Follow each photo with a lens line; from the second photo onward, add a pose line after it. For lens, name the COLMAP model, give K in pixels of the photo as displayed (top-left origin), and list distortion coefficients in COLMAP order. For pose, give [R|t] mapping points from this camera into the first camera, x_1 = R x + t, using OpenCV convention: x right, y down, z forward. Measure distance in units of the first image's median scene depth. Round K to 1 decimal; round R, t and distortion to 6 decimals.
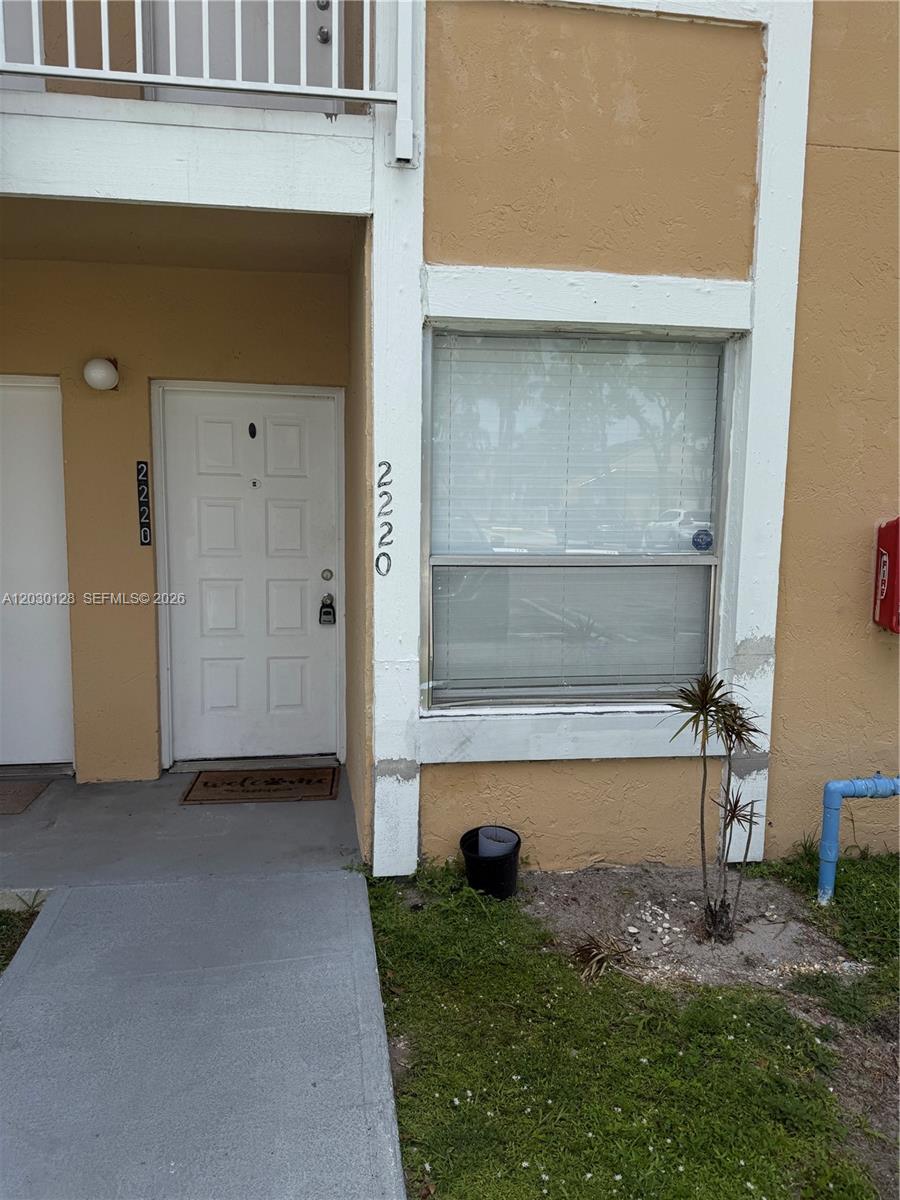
lens RADIAL K [[846.0, 0, 458.0], [0, 846.0, 600.6], [0, 0, 1]] dist [0.070007, -0.078545]
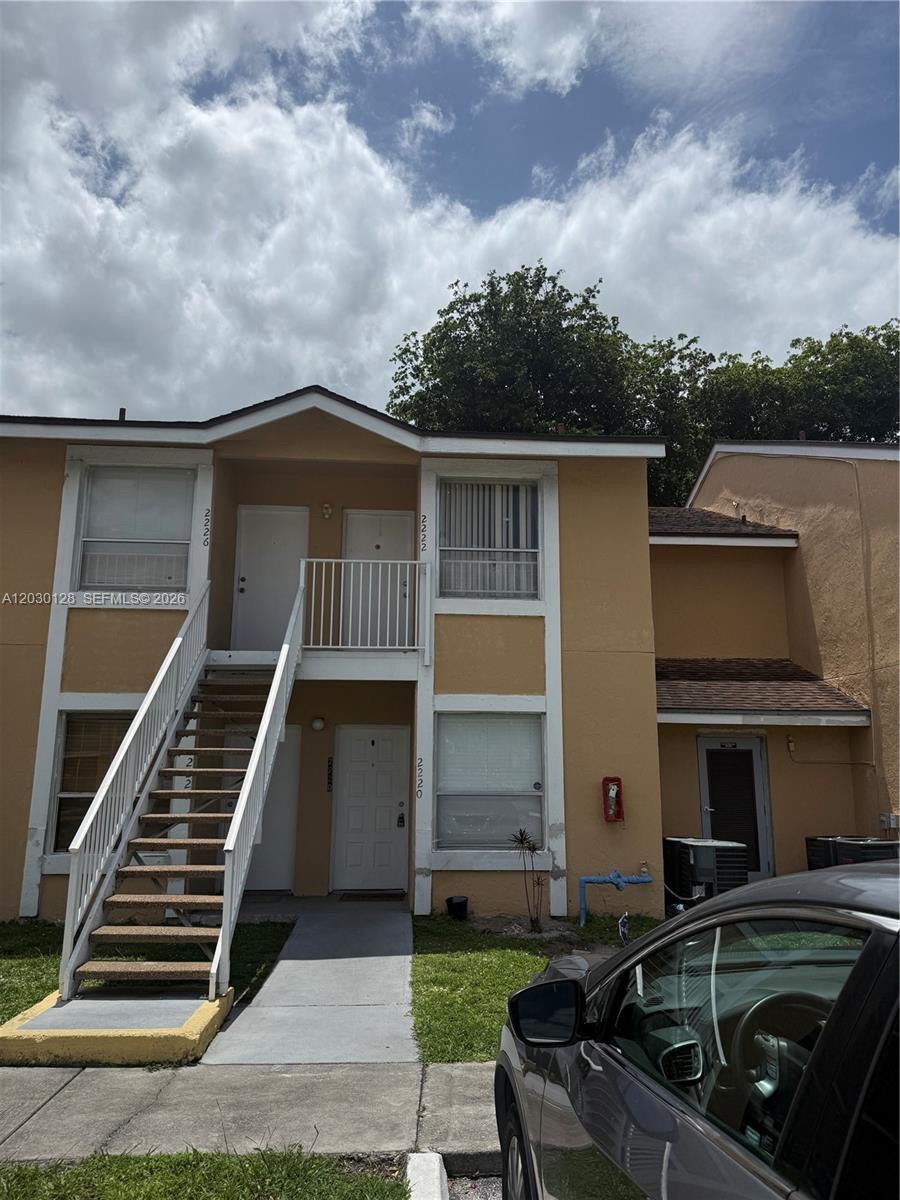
lens RADIAL K [[846.0, 0, 458.0], [0, 846.0, 600.6], [0, 0, 1]] dist [0.070007, -0.078545]
pose [[0.994909, -0.026189, -0.097313, 0.325434], [-0.005263, 0.950820, -0.309699, 0.213816], [0.100638, 0.308635, 0.945842, -1.836139]]
